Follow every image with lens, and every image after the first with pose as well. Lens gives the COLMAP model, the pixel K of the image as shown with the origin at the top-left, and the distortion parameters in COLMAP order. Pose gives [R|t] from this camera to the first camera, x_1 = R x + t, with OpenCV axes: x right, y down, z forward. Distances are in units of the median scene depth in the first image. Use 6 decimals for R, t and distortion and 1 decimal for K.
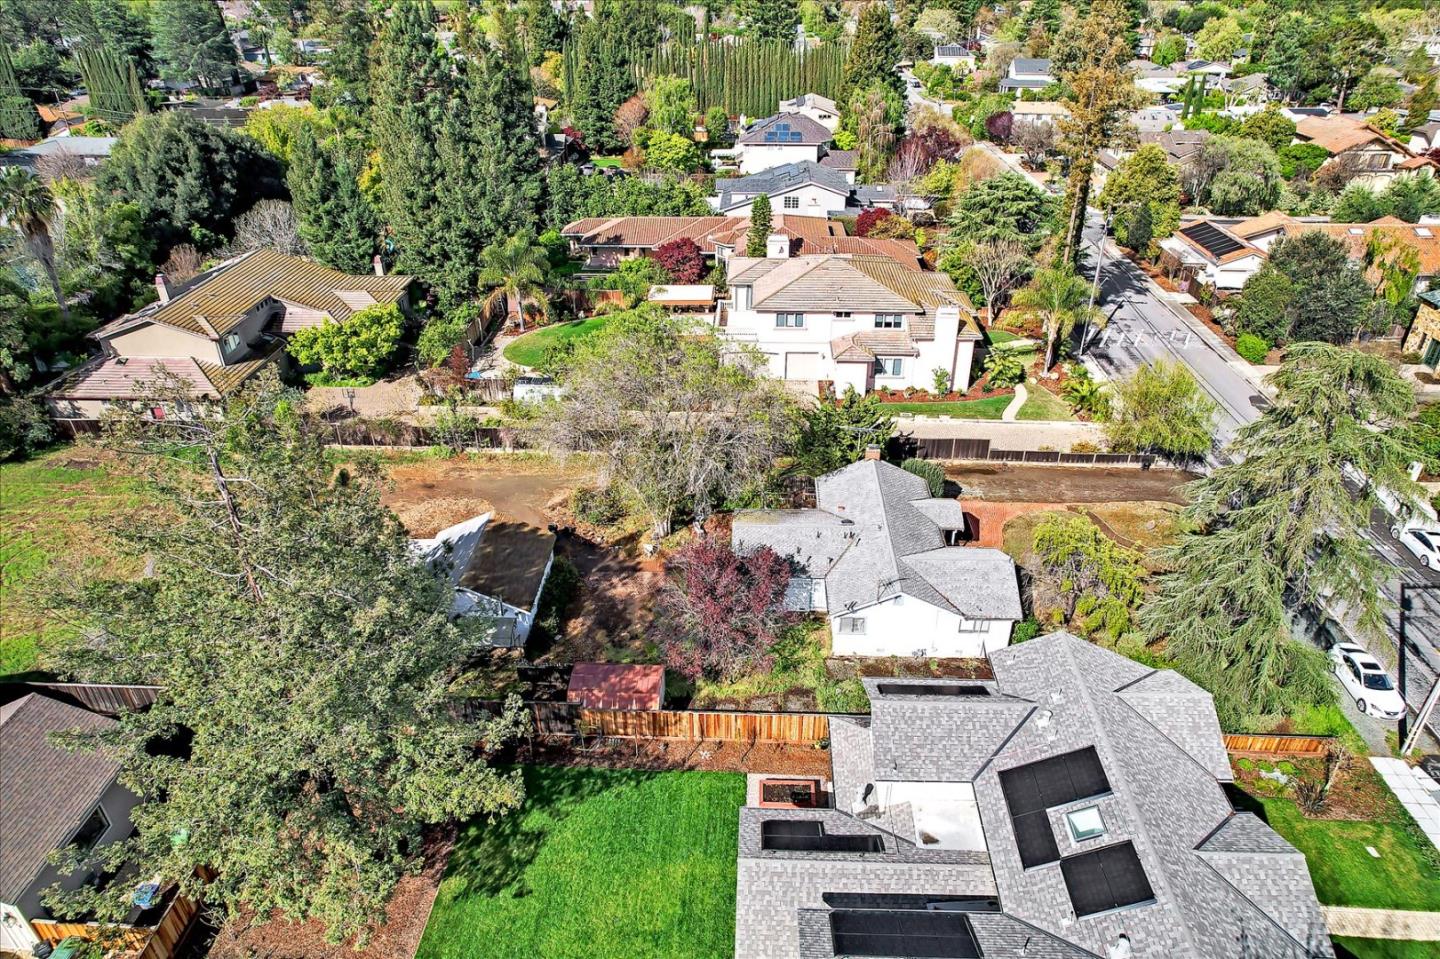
lens RADIAL K [[919.5, 0, 727.0], [0, 919.5, 486.4], [0, 0, 1]] dist [-0.081405, 0.074165]
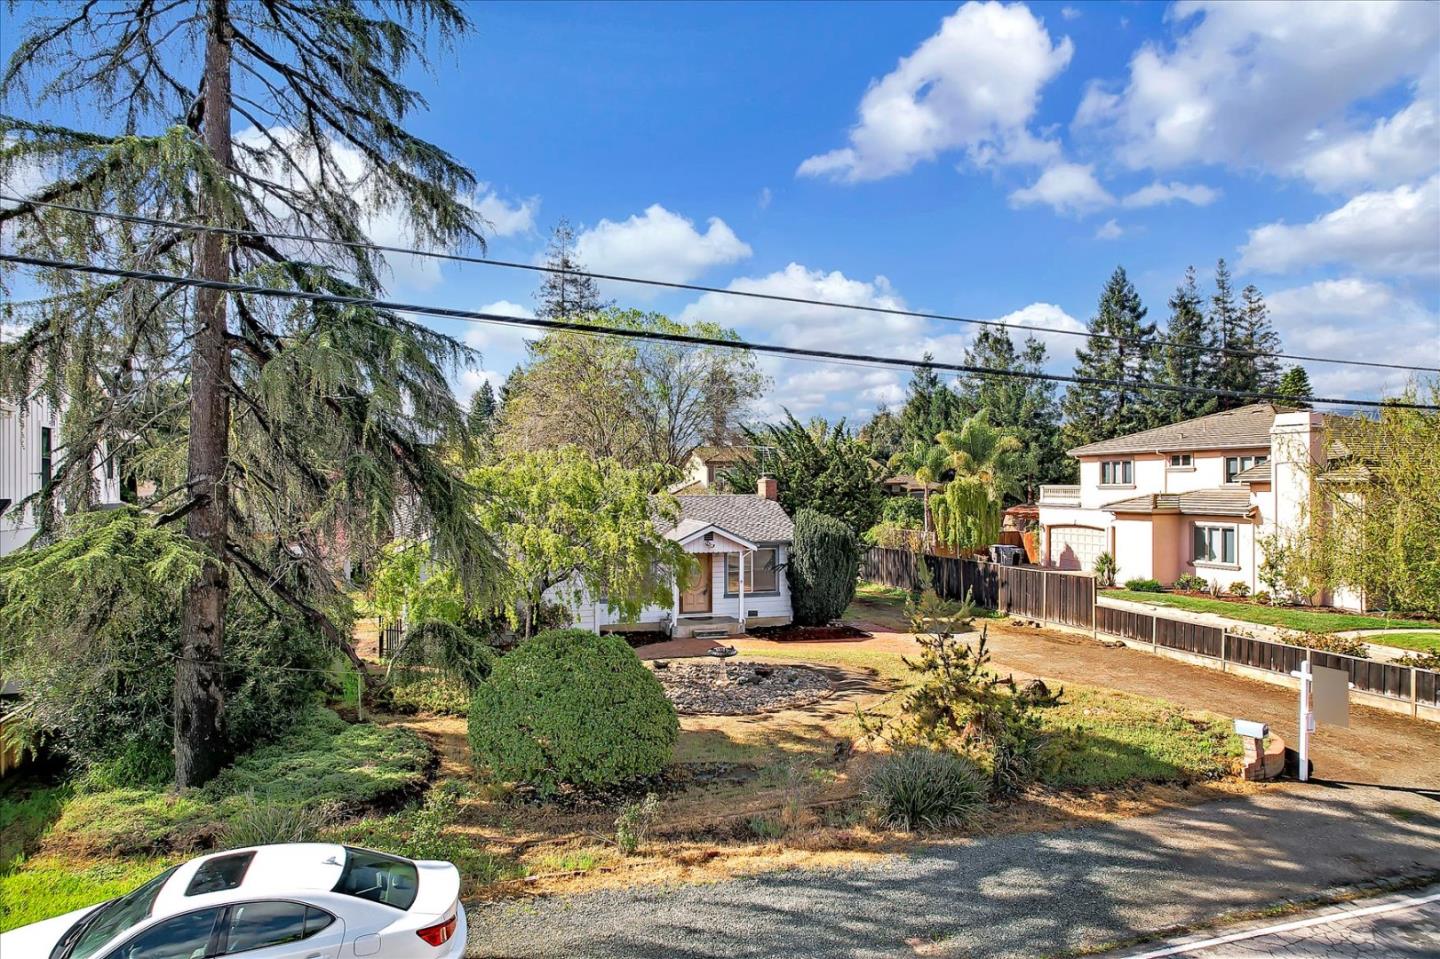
lens RADIAL K [[919.5, 0, 727.0], [0, 919.5, 486.4], [0, 0, 1]] dist [-0.081405, 0.074165]
pose [[0.355627, 0.001926, -0.934626, 0.625836], [-0.476854, 0.860423, -0.179672, 0.076232], [0.803828, 0.509576, 0.306908, 0.664291]]
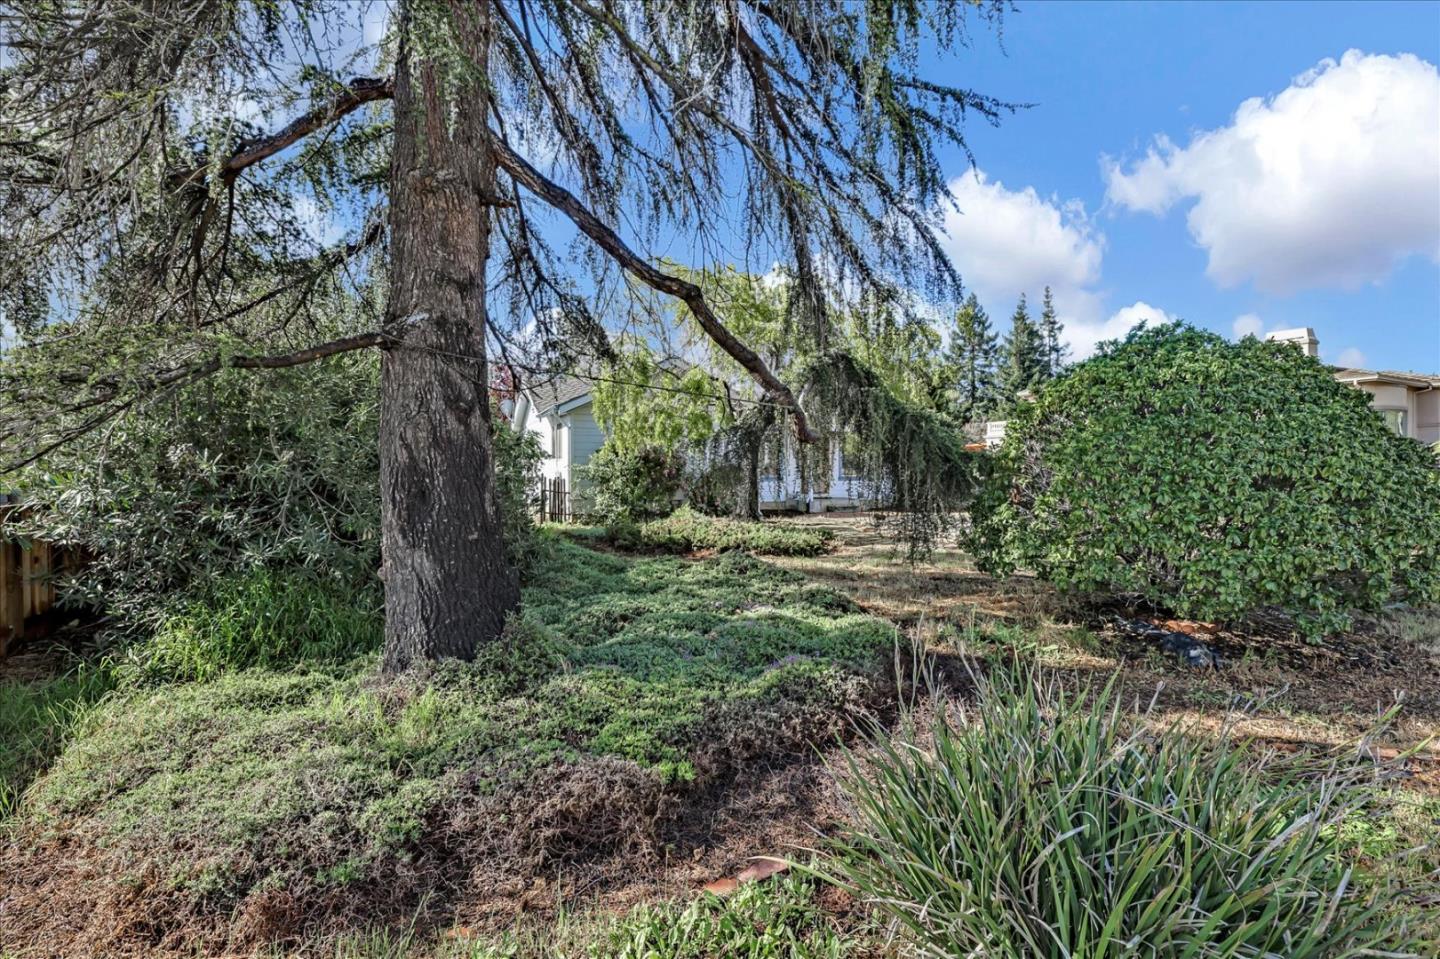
lens RADIAL K [[606.2, 0, 710.8], [0, 606.2, 476.7], [0, 0, 1]] dist [-0.004181, -0.000167]
pose [[0.452872, 0.003309, -0.891569, 0.445621], [-0.450459, 0.863823, -0.225604, 0.145453], [0.769411, 0.503785, 0.392692, 0.653213]]
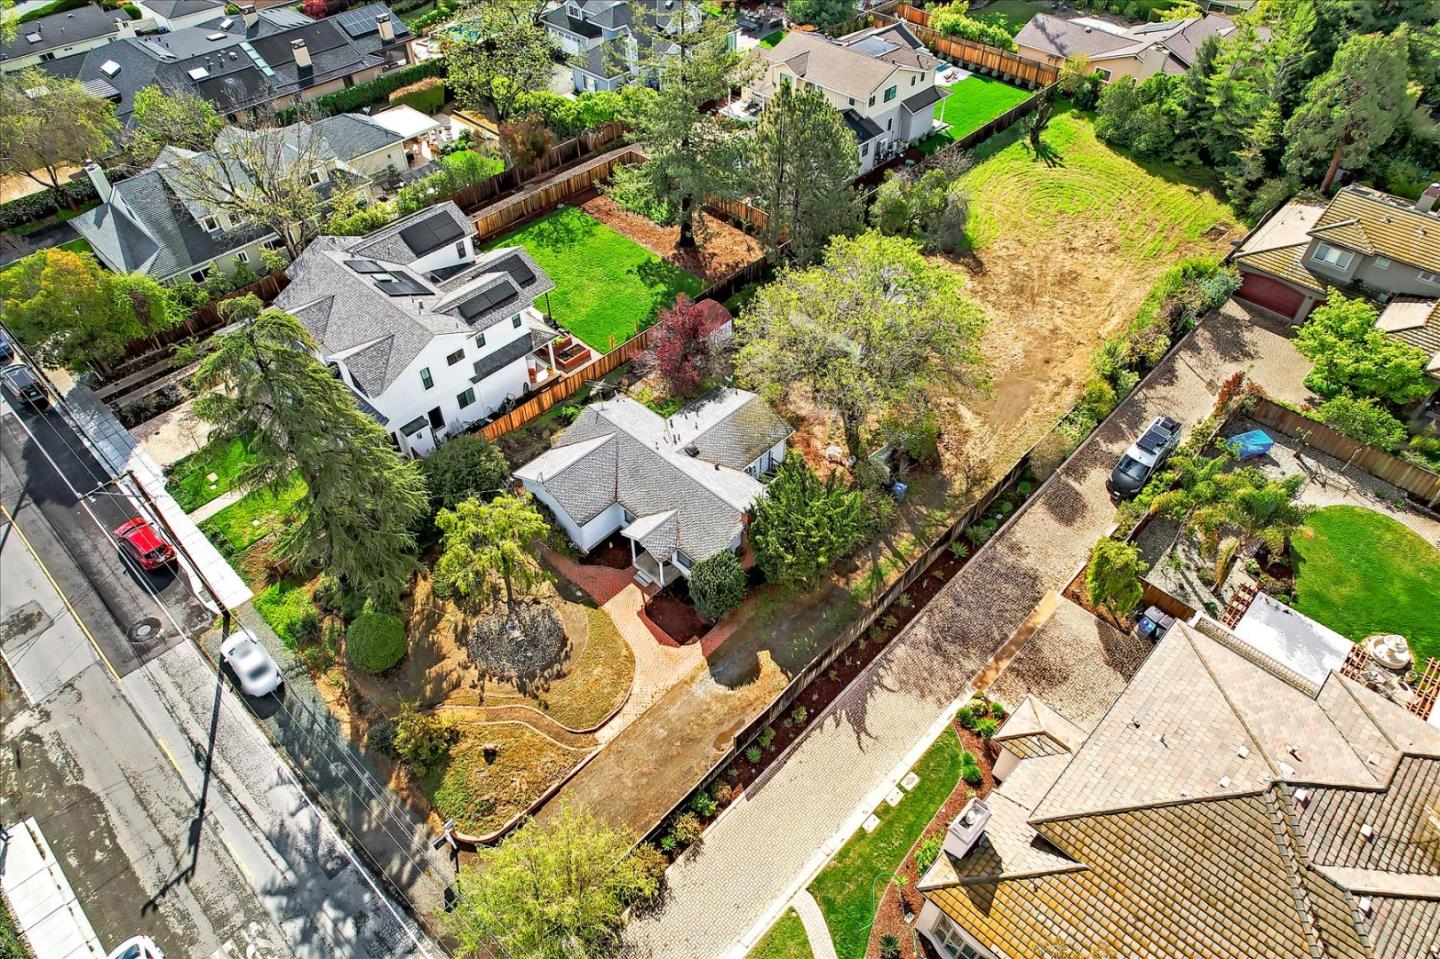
lens RADIAL K [[919.5, 0, 727.0], [0, 919.5, 486.4], [0, 0, 1]] dist [-0.081405, 0.074165]
pose [[-0.664529, 0.540620, -0.515880, 0.525535], [-0.378655, 0.351550, 0.856173, -0.679882], [0.644222, 0.764292, -0.028907, 0.841699]]
